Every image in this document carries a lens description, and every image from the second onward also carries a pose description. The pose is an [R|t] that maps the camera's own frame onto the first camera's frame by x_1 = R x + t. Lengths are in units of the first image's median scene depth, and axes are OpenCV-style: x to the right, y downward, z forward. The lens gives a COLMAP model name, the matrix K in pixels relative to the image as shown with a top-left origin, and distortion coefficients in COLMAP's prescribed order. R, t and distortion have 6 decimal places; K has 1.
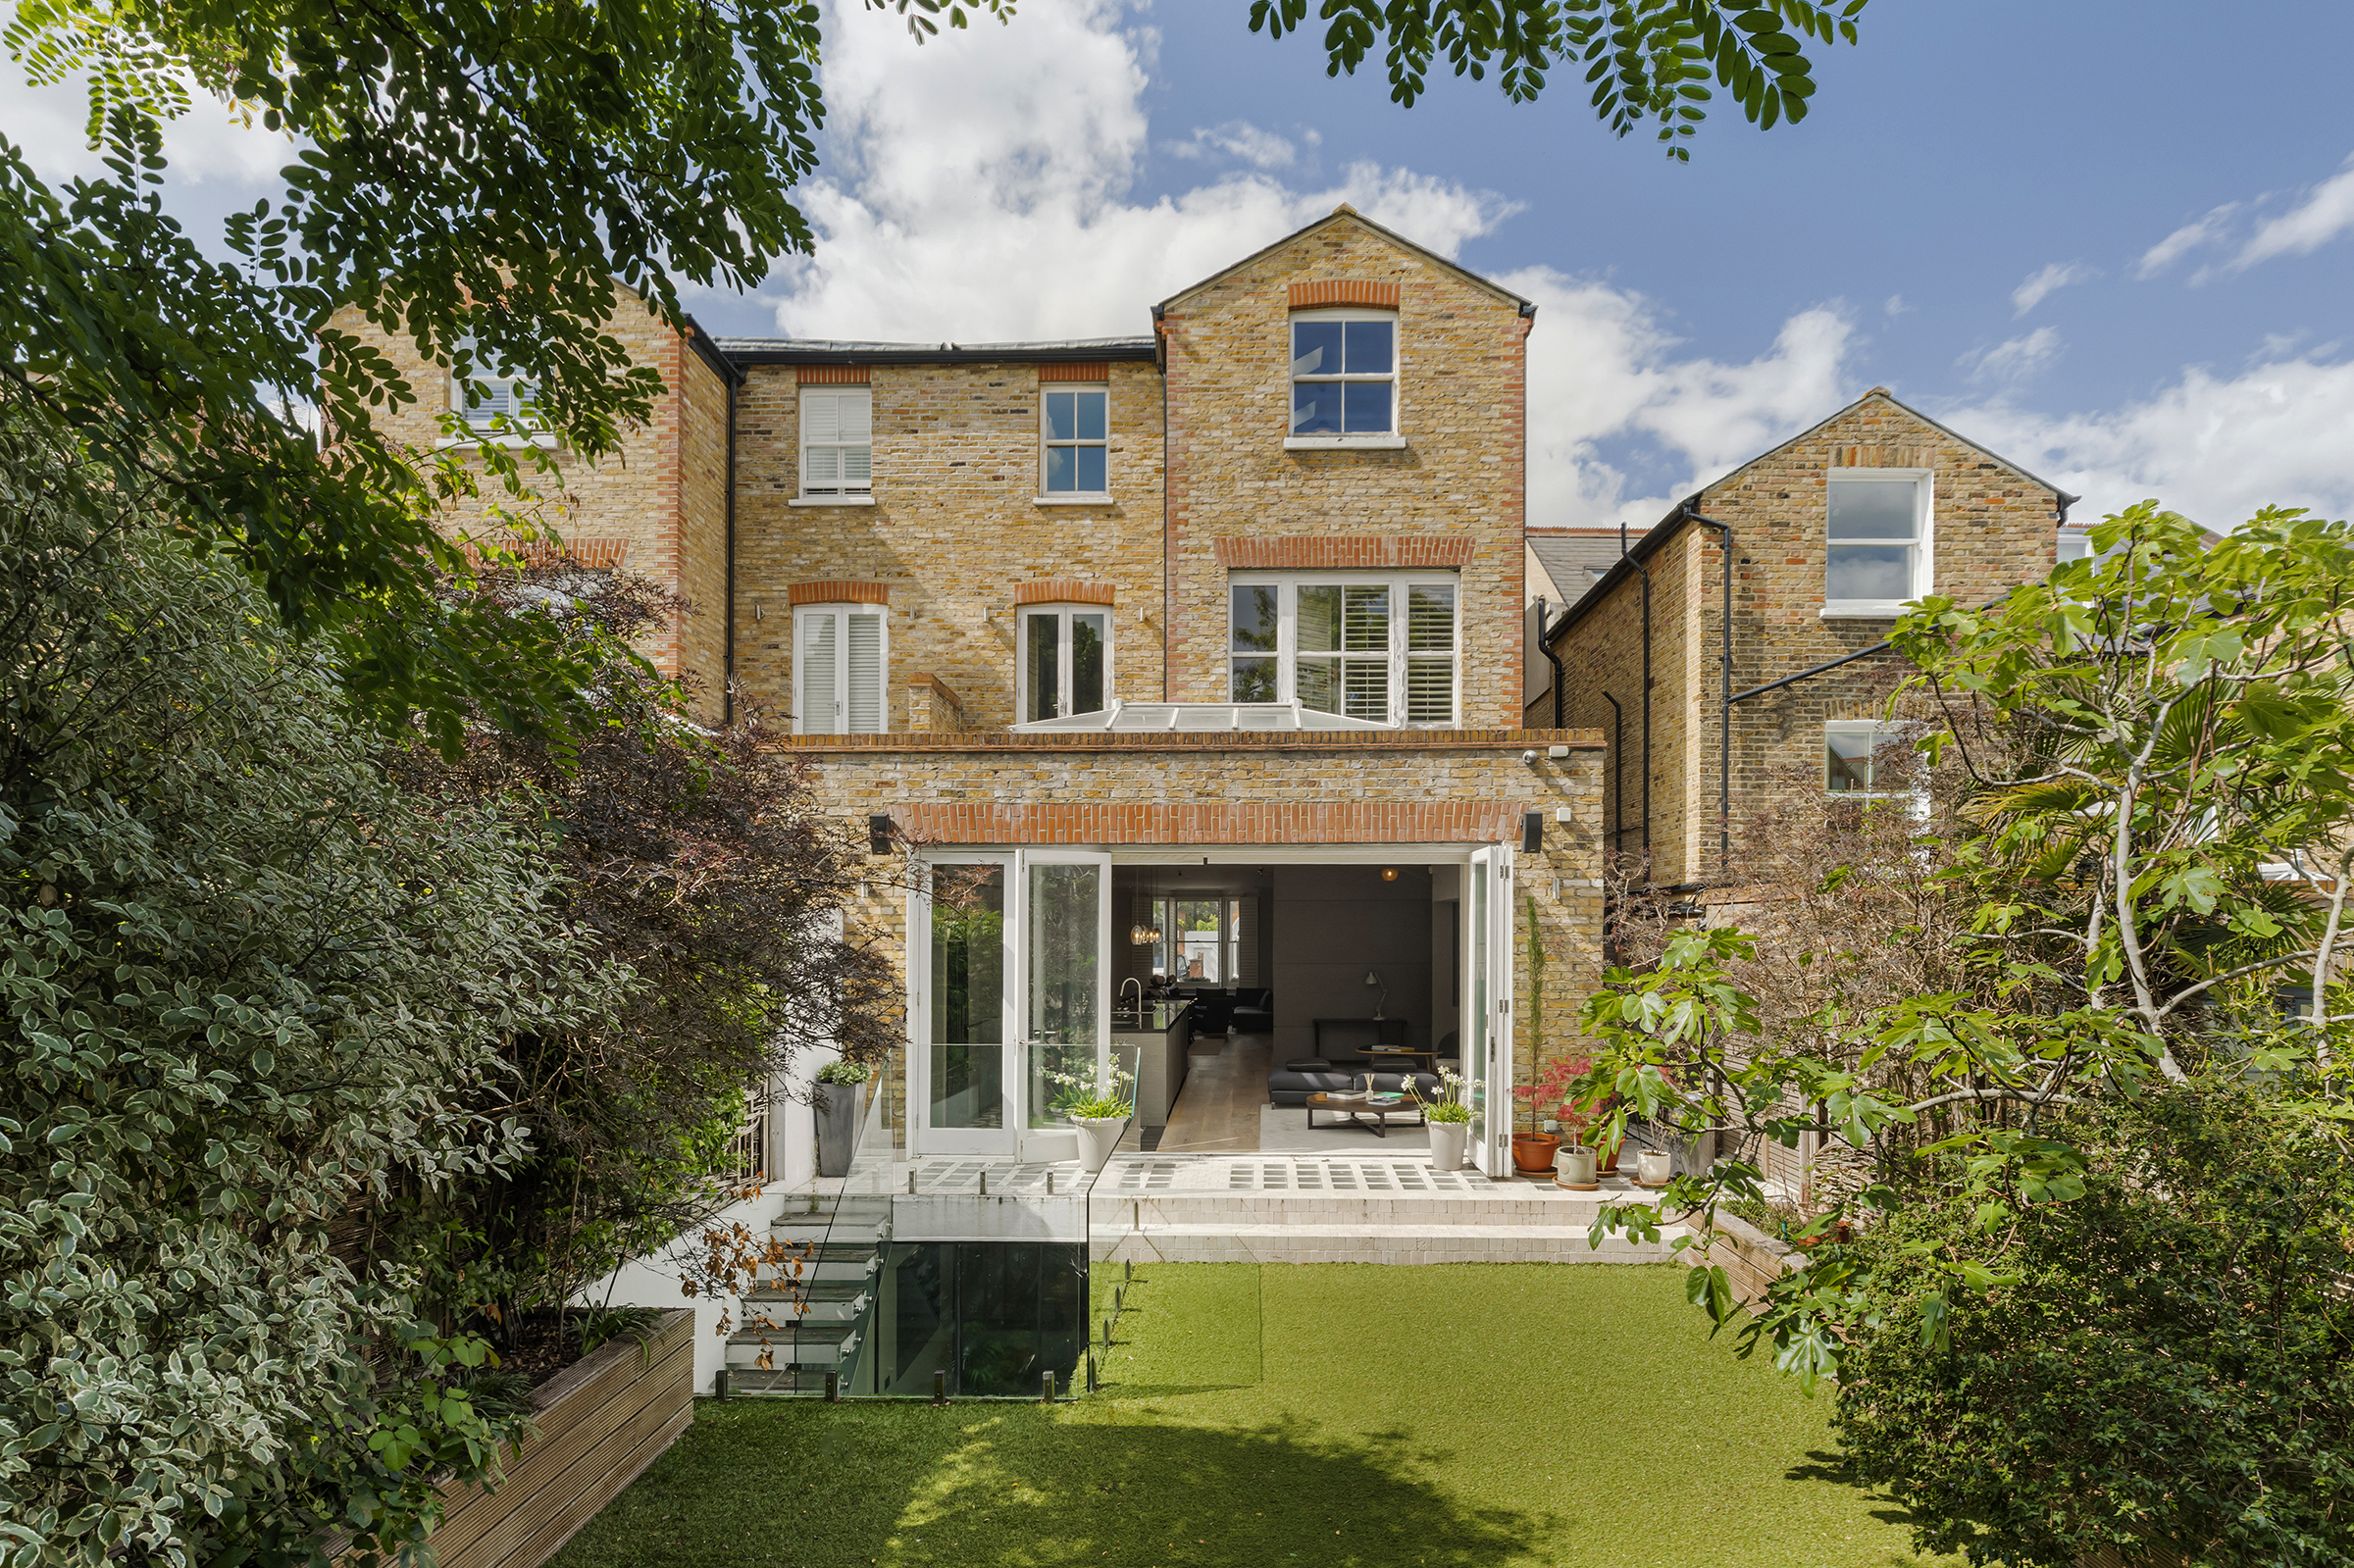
lens RADIAL K [[1294.0, 0, 1234.7], [0, 1294.0, 920.3], [0, 0, 1]] dist [0.008690, 0.000323]
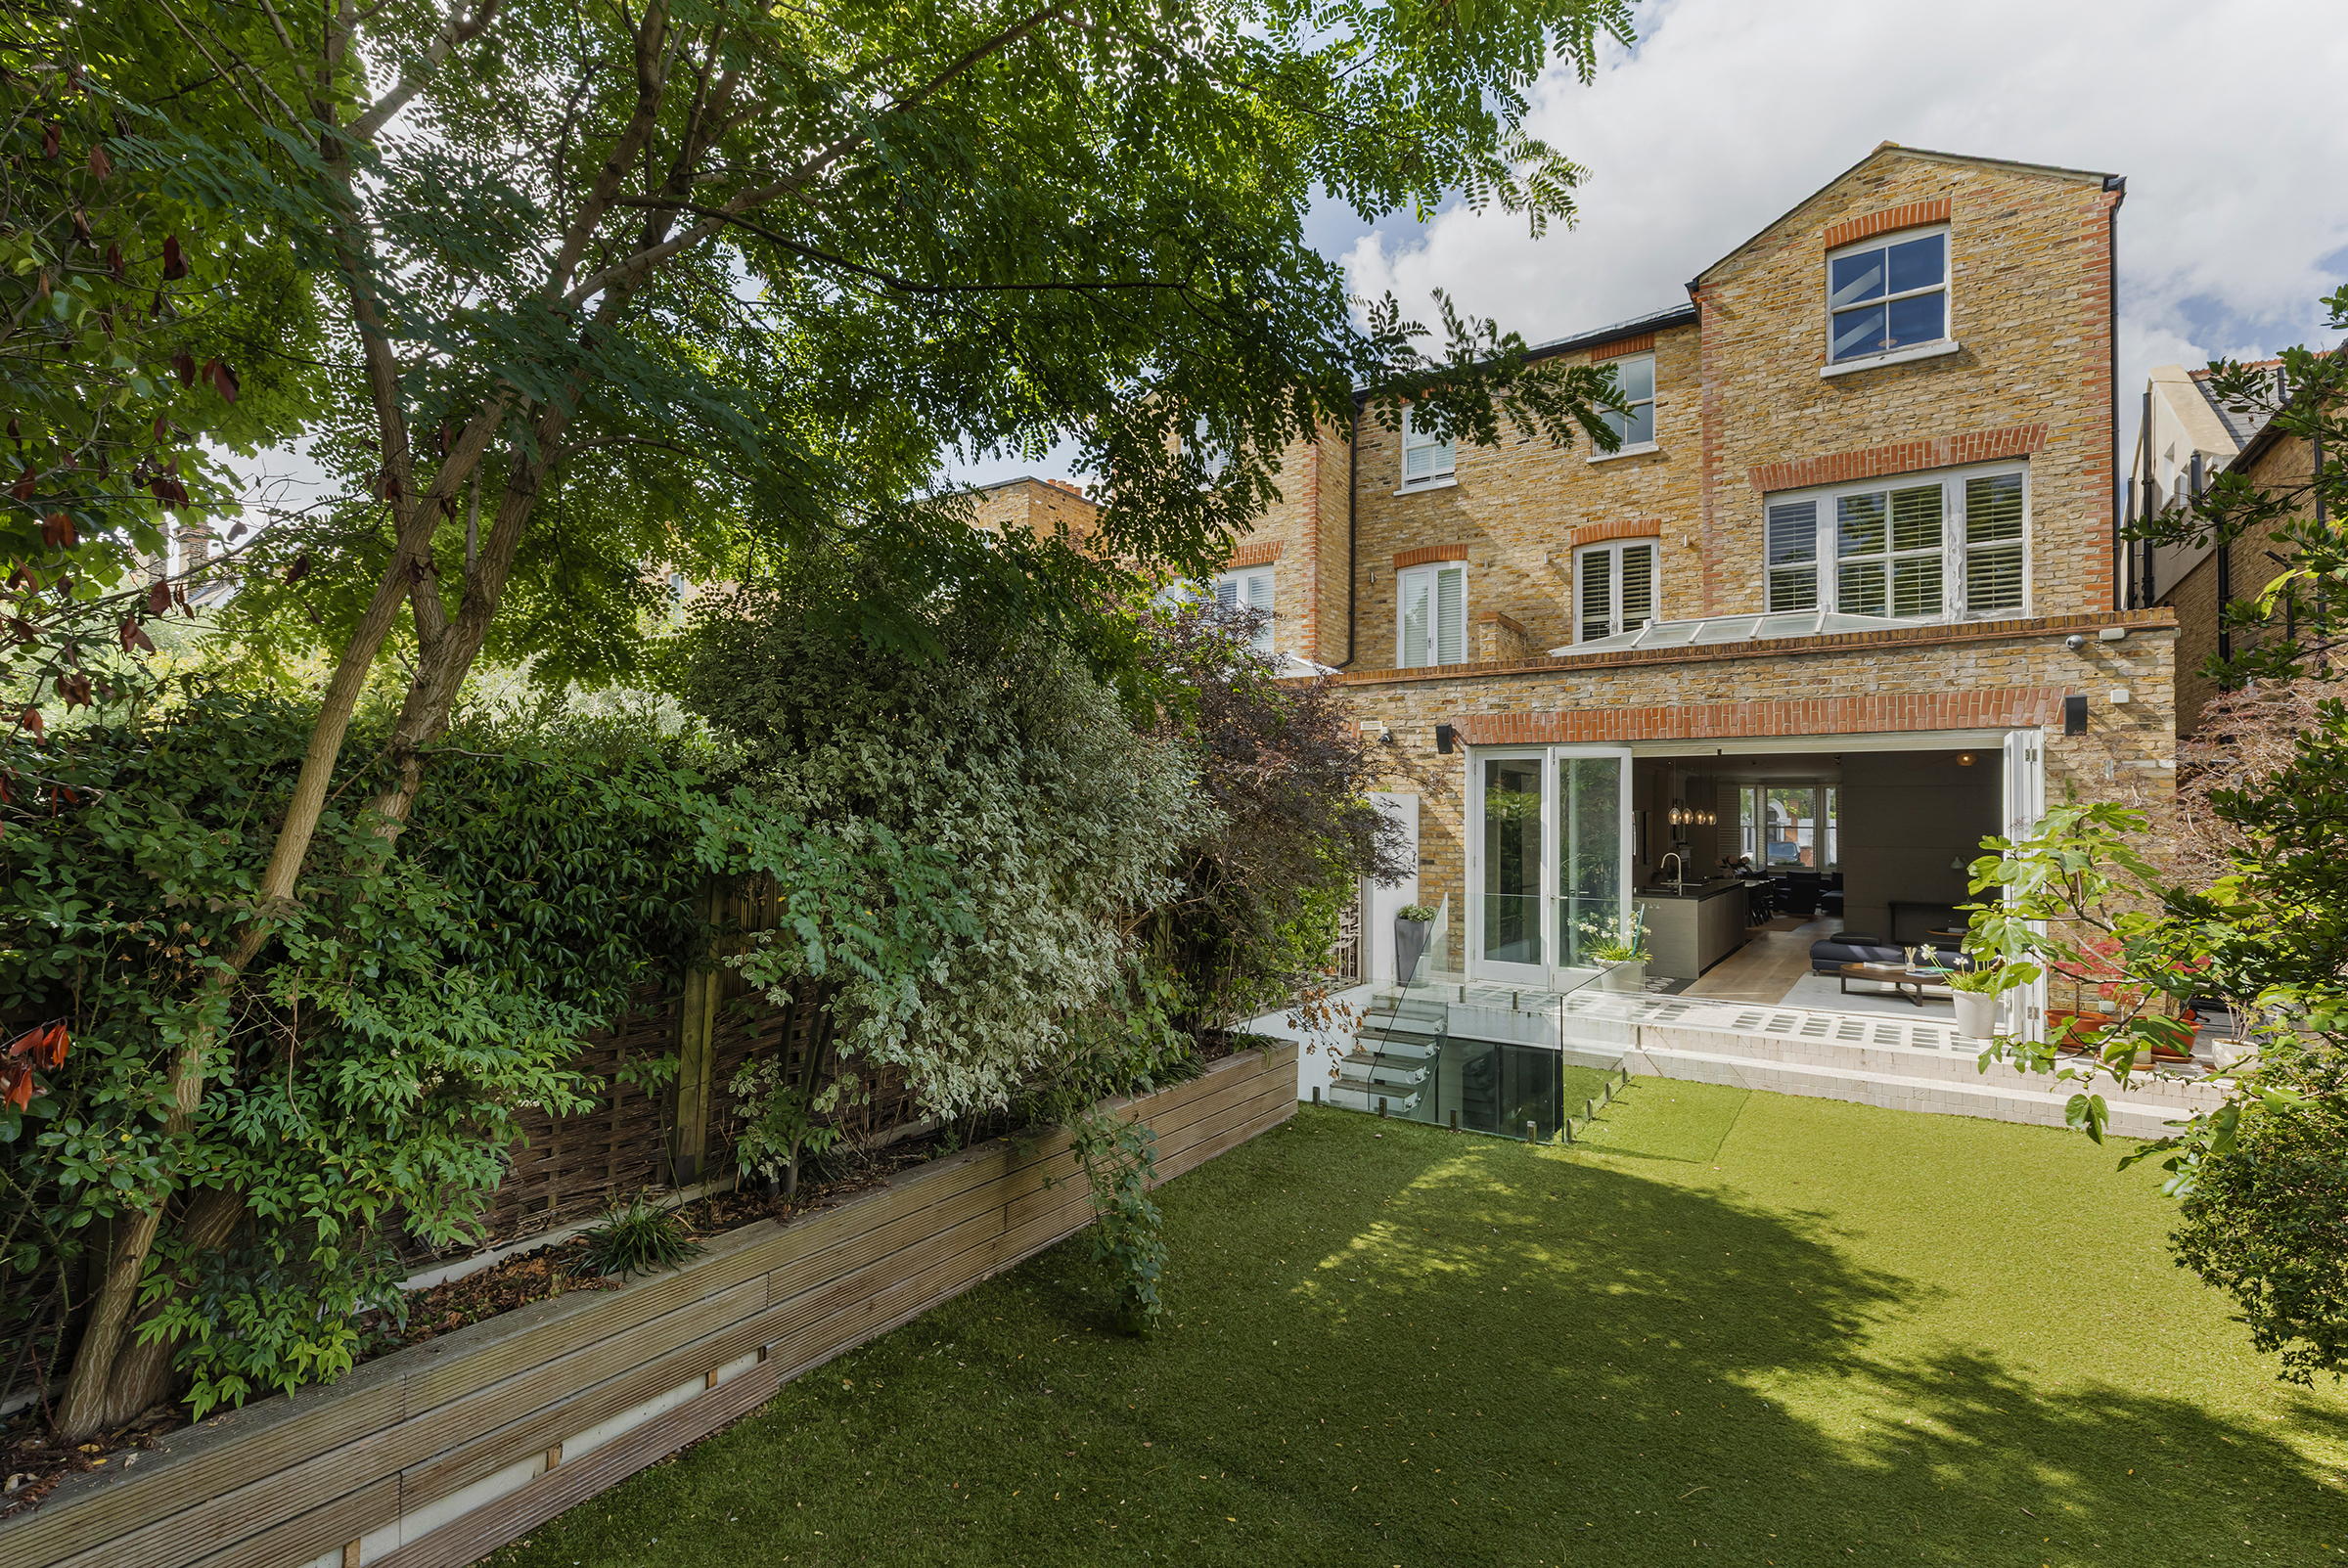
lens RADIAL K [[1088.5, 0, 1078.1], [0, 1088.5, 792.3], [0, 0, 1]] dist [0.001778, -0.000371]
pose [[0.800812, -0.005800, -0.598888, 0.098646], [-0.003484, 0.999891, -0.014343, 0.006685], [0.598906, 0.013572, 0.800704, -0.138857]]
